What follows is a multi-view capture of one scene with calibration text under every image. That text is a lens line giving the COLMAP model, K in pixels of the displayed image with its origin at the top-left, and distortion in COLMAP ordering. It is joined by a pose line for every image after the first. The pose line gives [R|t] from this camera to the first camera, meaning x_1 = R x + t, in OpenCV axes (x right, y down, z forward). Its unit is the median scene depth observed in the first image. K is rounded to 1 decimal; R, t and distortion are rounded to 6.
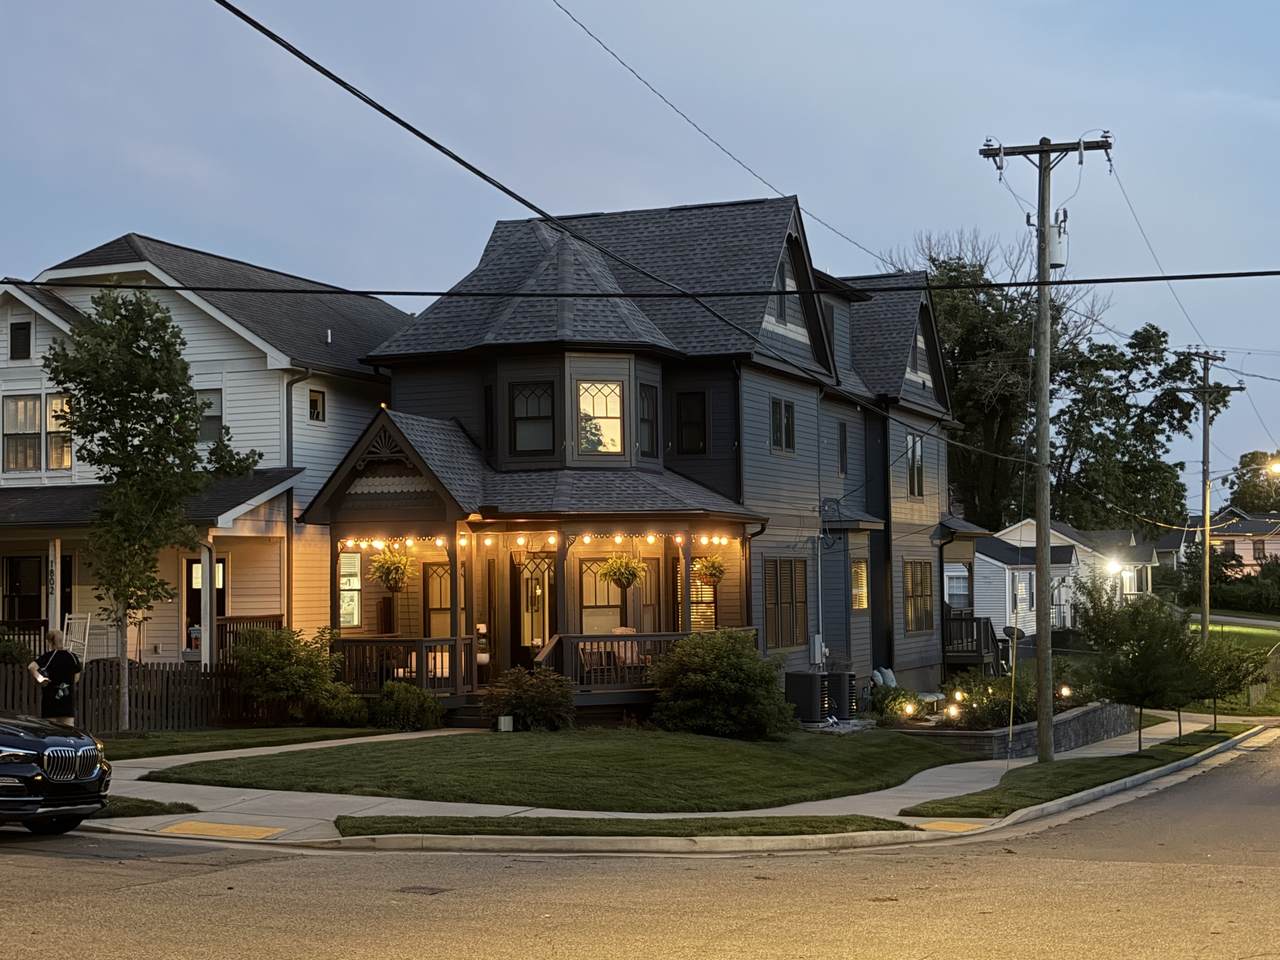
lens RADIAL K [[2046.2, 0, 640.0], [0, 2046.2, 480.0], [0, 0, 1]] dist [0.138965, -0.210403]
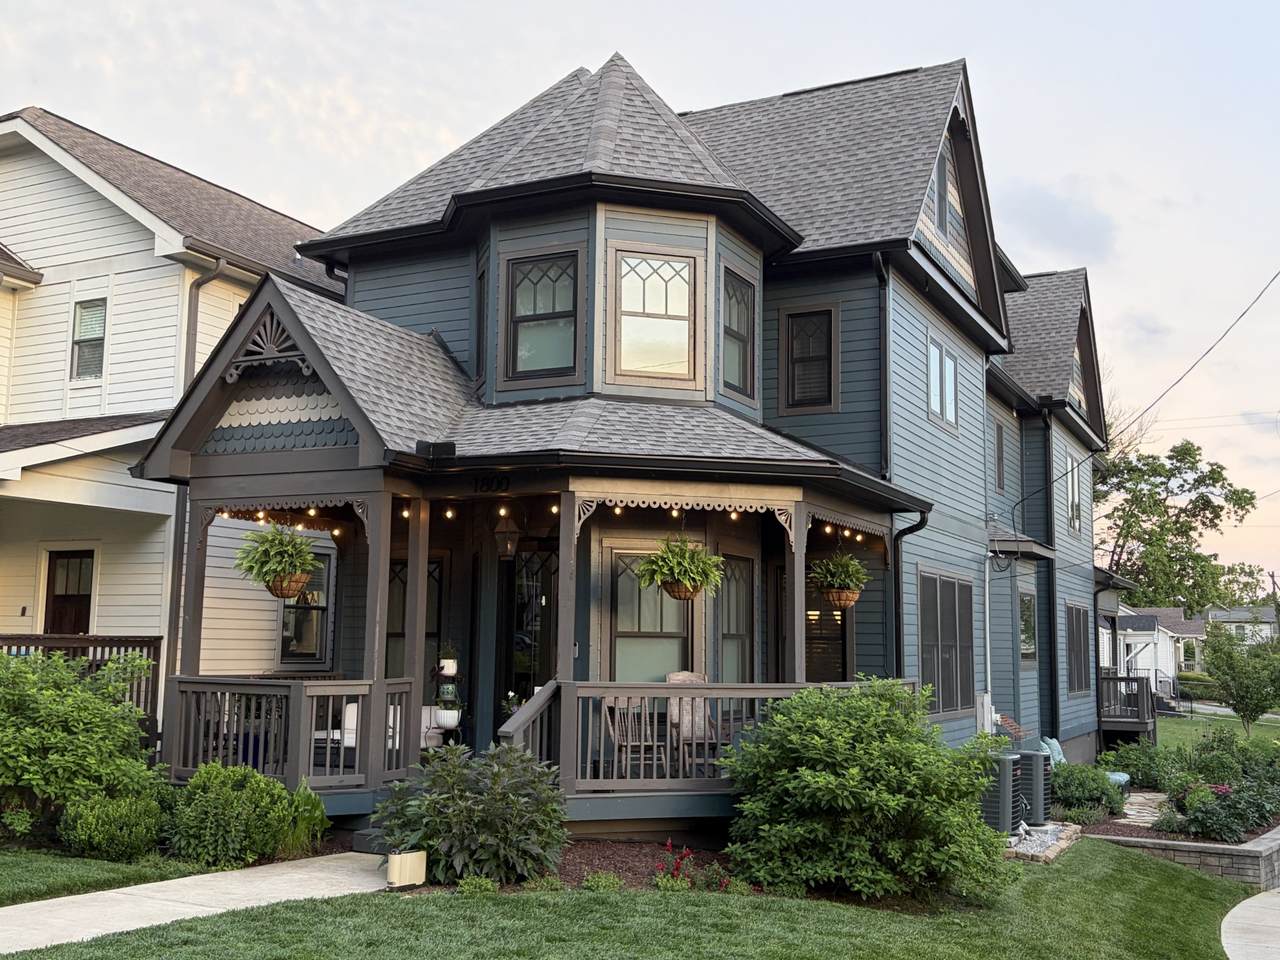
lens RADIAL K [[1311.4, 0, 630.4], [0, 1311.4, 486.1], [0, 0, 1]] dist [0.087927, -0.237504]
pose [[0.994227, 0.015007, -0.106242, 0.013757], [-0.022644, 0.997216, -0.071048, 0.043413], [0.104880, 0.073044, 0.991799, 0.588024]]
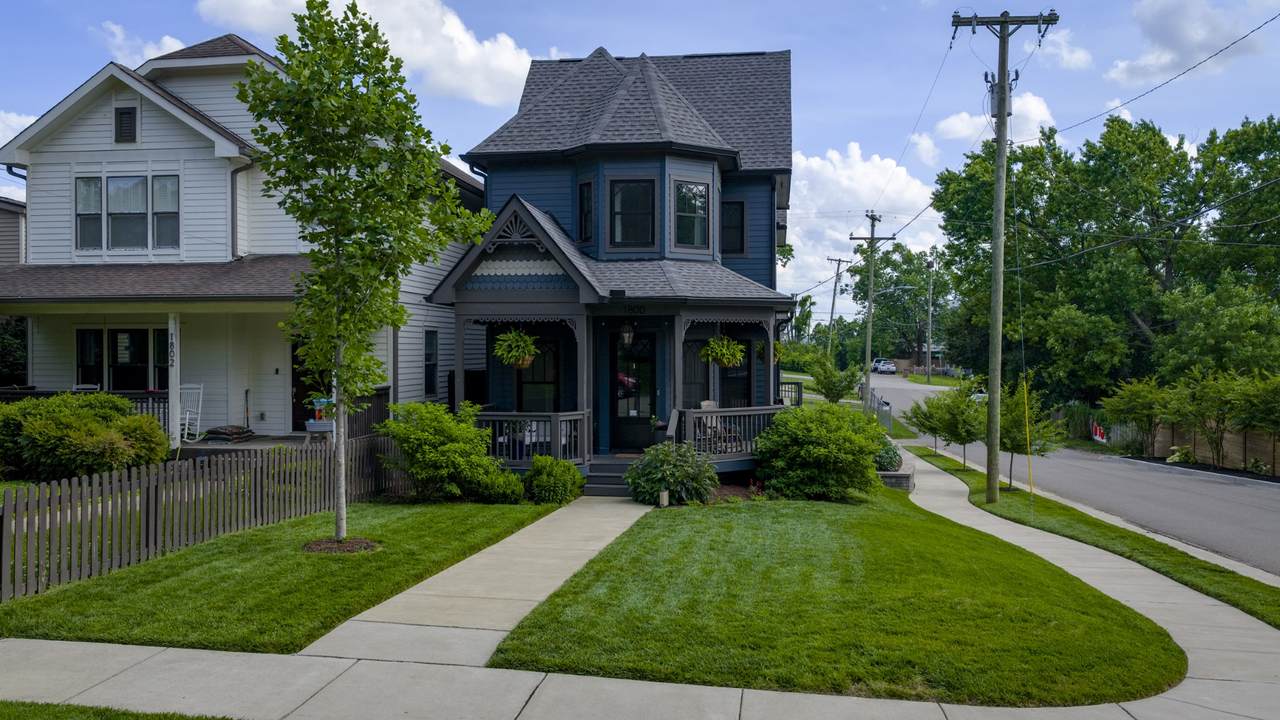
lens RADIAL K [[1058.4, 0, 640.0], [0, 1058.4, 360.0], [0, 0, 1]] dist [0.007025, -0.015511]
pose [[0.971852, 0.009982, 0.235381, -0.172057], [-0.023867, 0.998134, 0.056213, 0.016080], [-0.234381, -0.060248, 0.970276, 0.410624]]
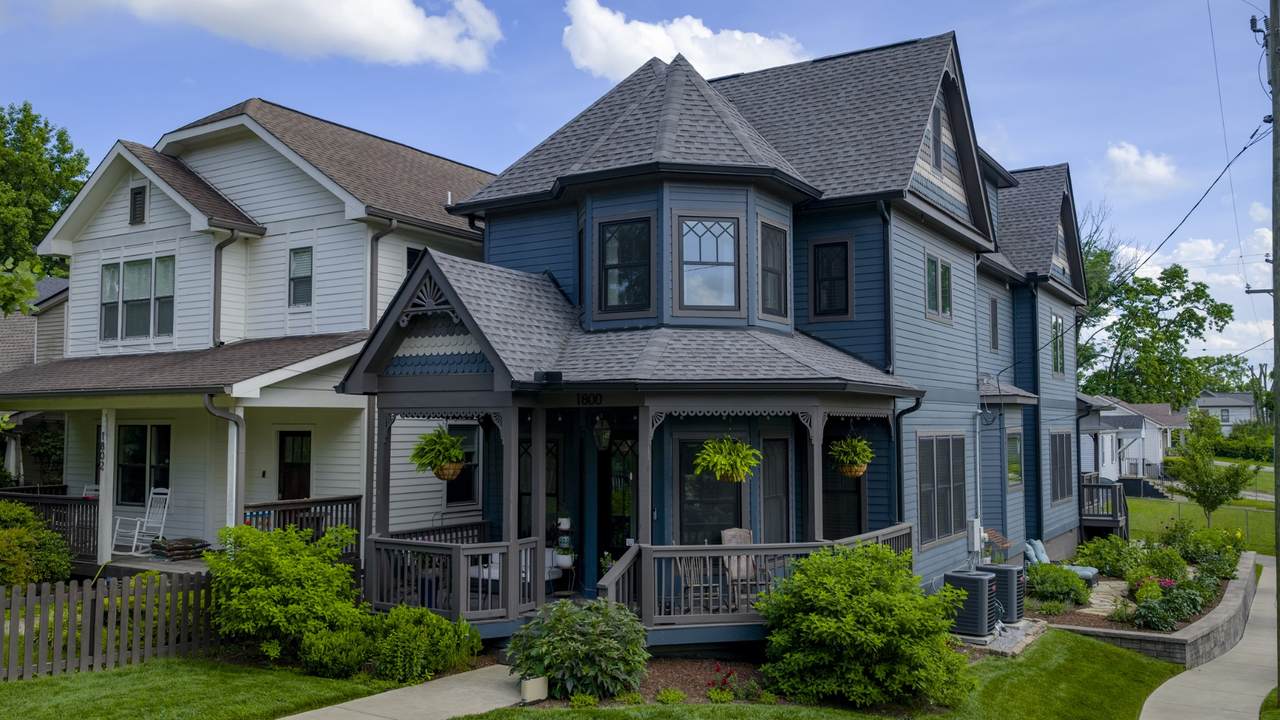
lens RADIAL K [[1058.4, 0, 640.0], [0, 1058.4, 360.0], [0, 0, 1]] dist [0.007025, -0.015511]
pose [[0.983091, 0.001076, -0.183116, 0.027887], [-0.003390, 0.999918, -0.012327, 0.011640], [0.183088, 0.012739, 0.983014, 0.555469]]
